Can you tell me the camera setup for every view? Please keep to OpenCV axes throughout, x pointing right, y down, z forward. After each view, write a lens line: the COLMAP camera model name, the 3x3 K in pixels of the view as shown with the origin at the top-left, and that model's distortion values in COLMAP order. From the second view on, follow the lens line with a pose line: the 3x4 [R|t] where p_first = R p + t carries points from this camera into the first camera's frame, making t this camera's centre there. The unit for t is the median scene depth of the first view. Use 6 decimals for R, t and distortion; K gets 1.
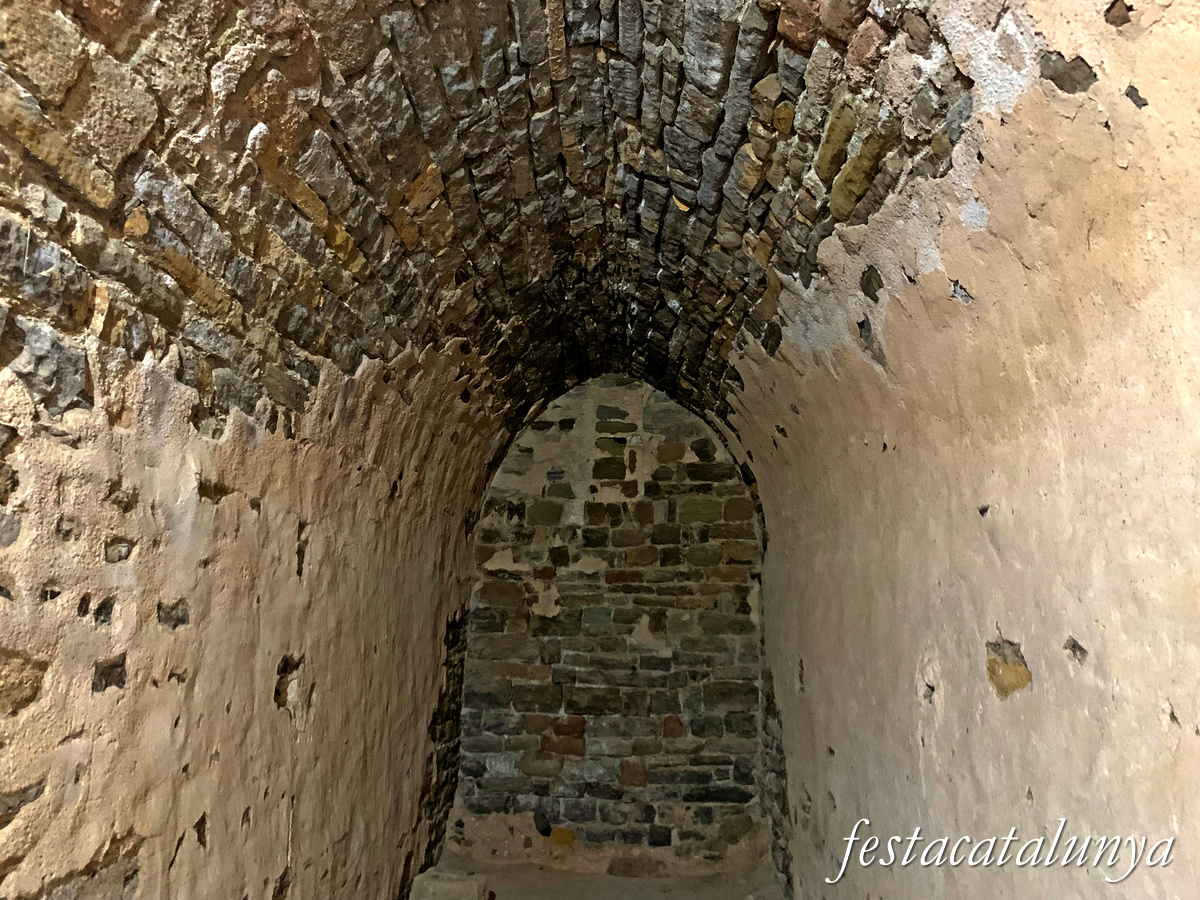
lens RADIAL K [[883.9, 0, 610.5], [0, 883.9, 446.2], [0, 0, 1]] dist [0.020727, -0.049363]
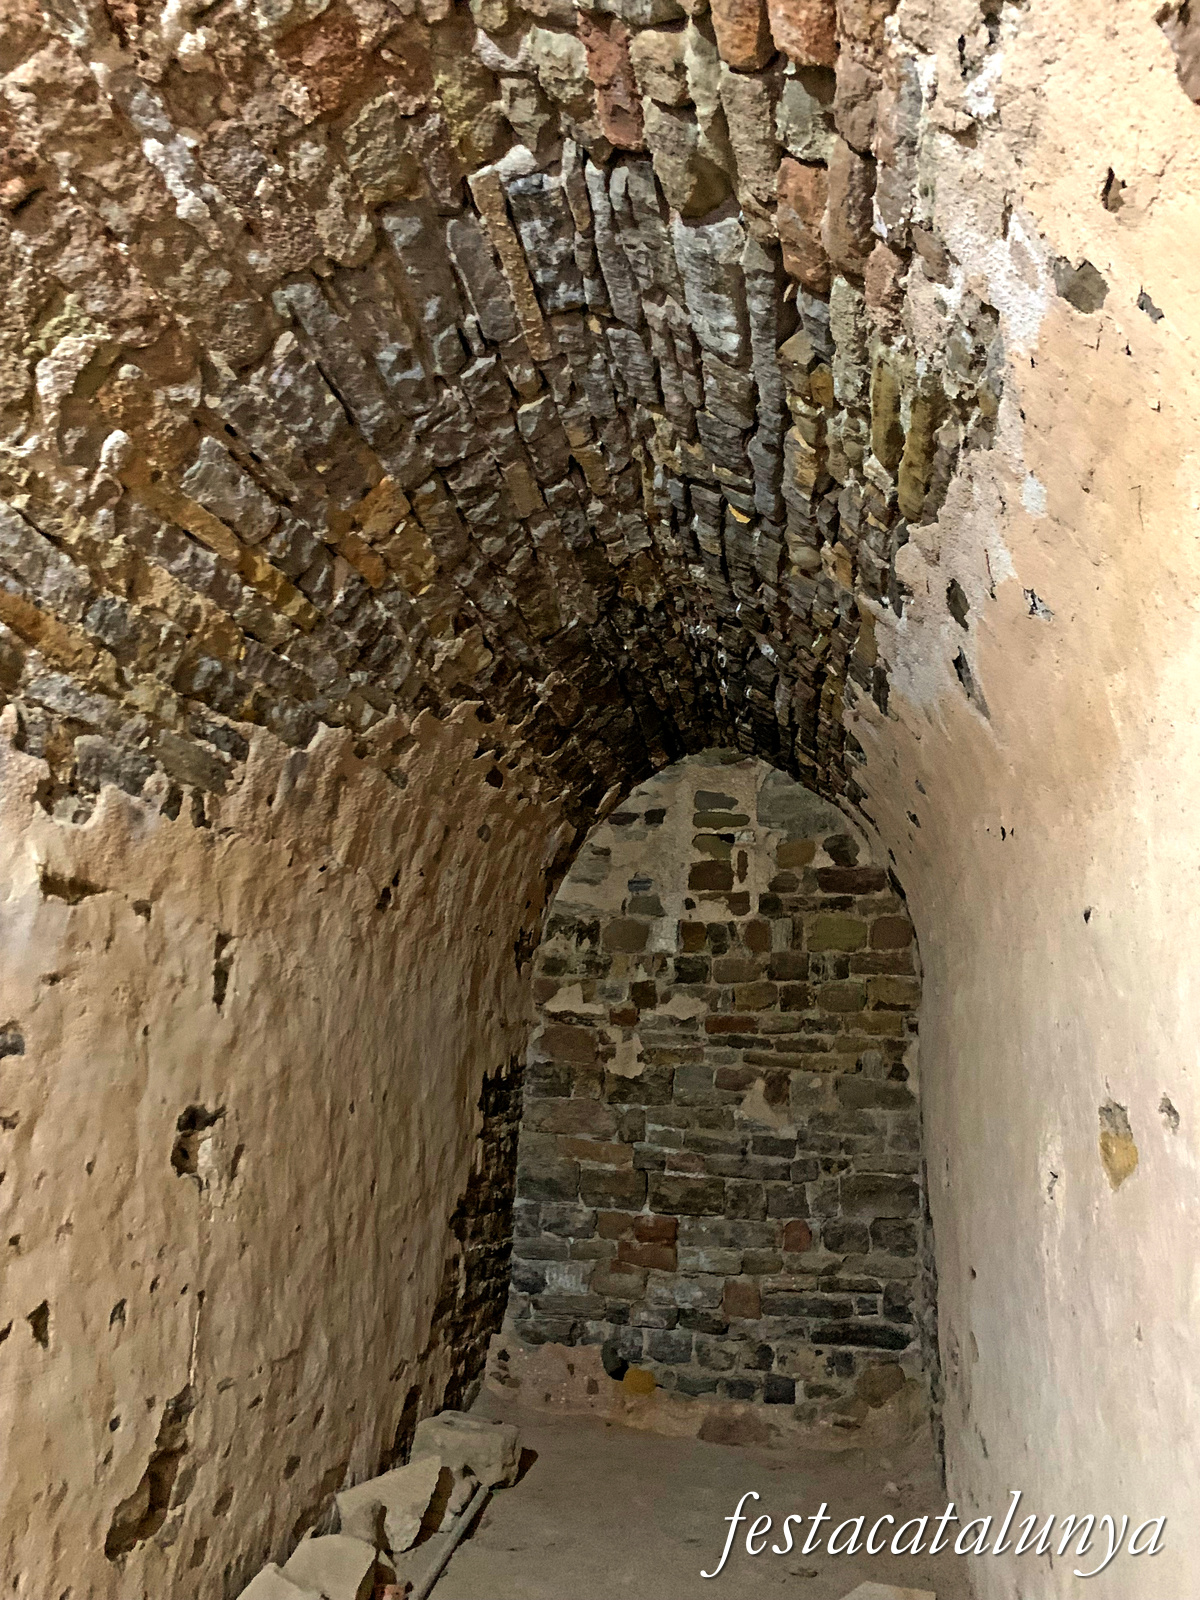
lens RADIAL K [[1178.5, 0, 566.4], [0, 1178.5, 779.0], [0, 0, 1]] dist [0.020727, -0.049363]
pose [[0.988144, -0.014649, -0.152830, 0.111168], [0.005298, 0.998098, -0.061411, 0.014165], [0.153439, 0.059873, 0.986343, 0.009953]]
